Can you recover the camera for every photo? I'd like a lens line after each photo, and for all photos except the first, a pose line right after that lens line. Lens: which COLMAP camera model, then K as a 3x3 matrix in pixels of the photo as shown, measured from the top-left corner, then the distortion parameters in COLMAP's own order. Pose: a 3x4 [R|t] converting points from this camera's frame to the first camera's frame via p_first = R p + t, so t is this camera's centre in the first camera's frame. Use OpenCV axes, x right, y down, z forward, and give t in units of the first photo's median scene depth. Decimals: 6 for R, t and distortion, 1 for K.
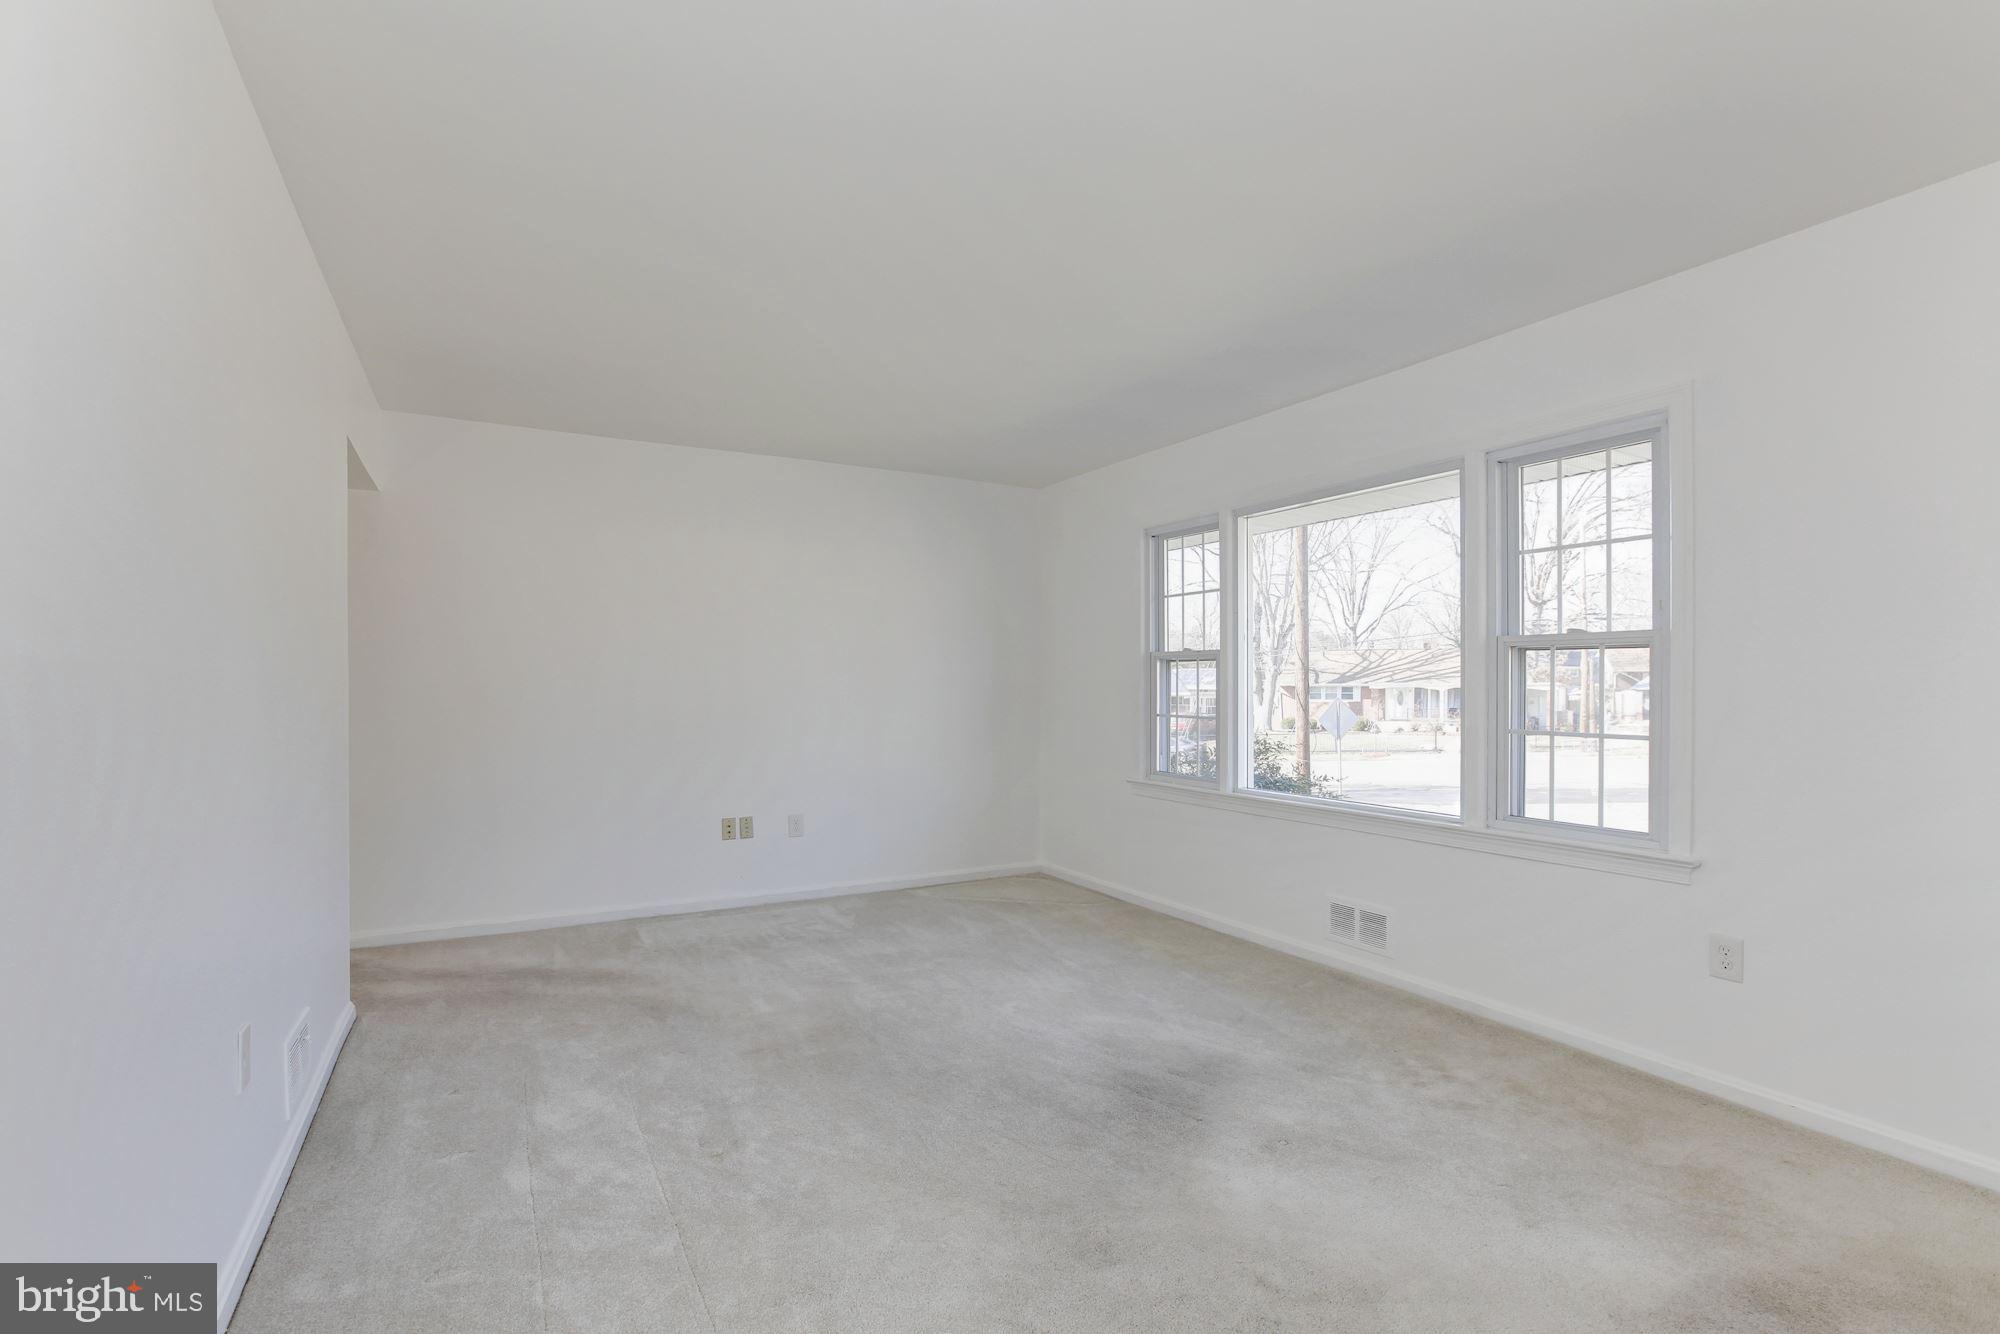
lens RADIAL K [[1061.8, 0, 1036.7], [0, 1061.8, 657.9], [0, 0, 1]] dist [-0.005708, 0.007004]
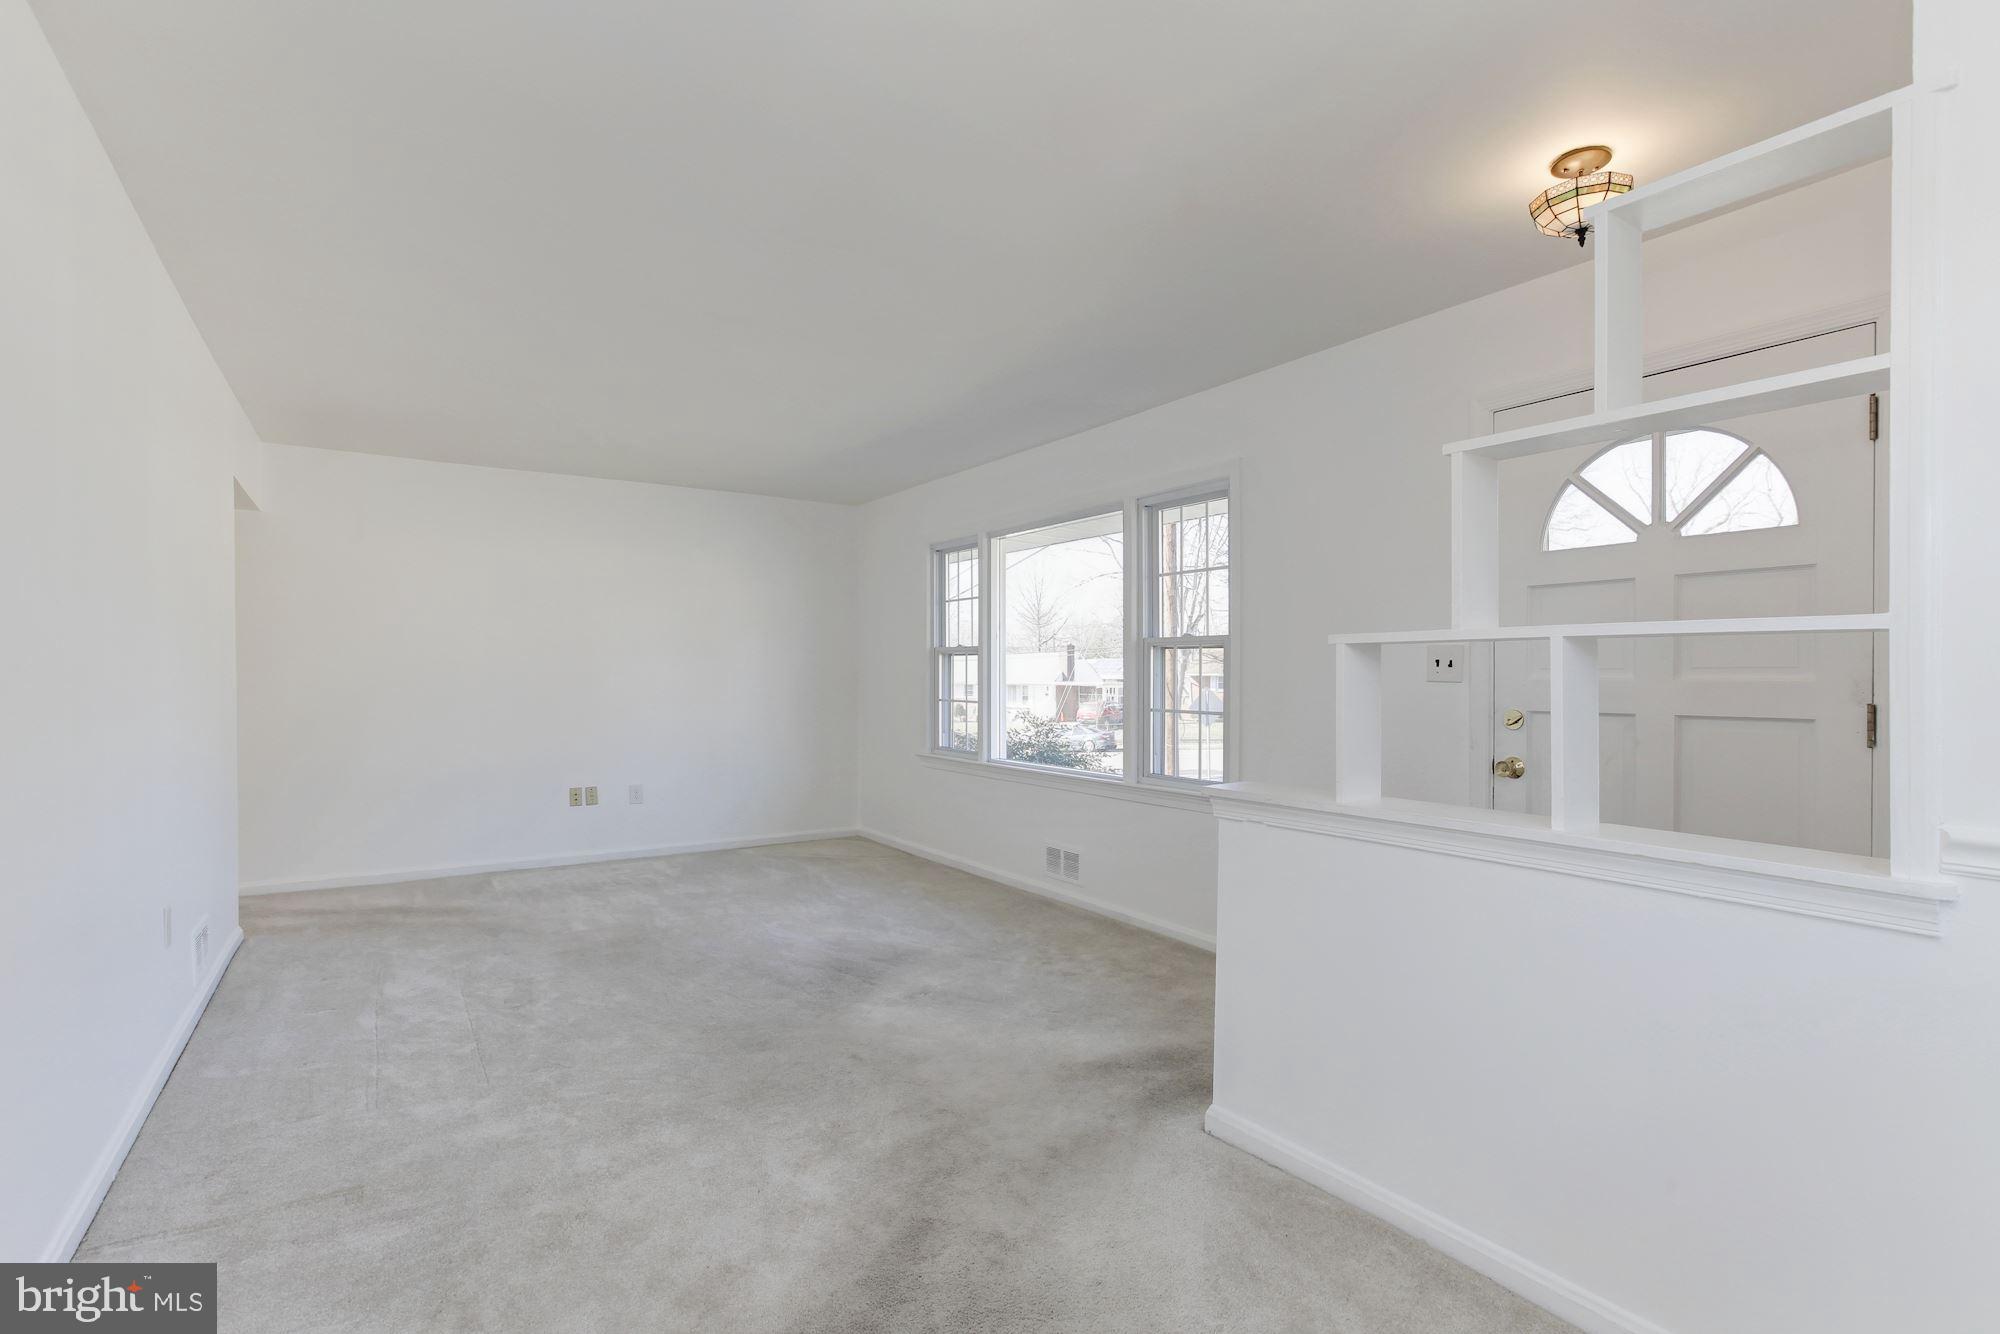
lens RADIAL K [[1061.8, 0, 1020.6], [0, 1061.8, 665.6], [0, 0, 1]] dist [-0.005708, 0.007004]
pose [[0.997760, 0.003666, 0.066791, 0.176653], [-0.004800, 0.999847, 0.016833, -0.007392], [-0.066719, -0.017116, 0.997625, -0.286151]]
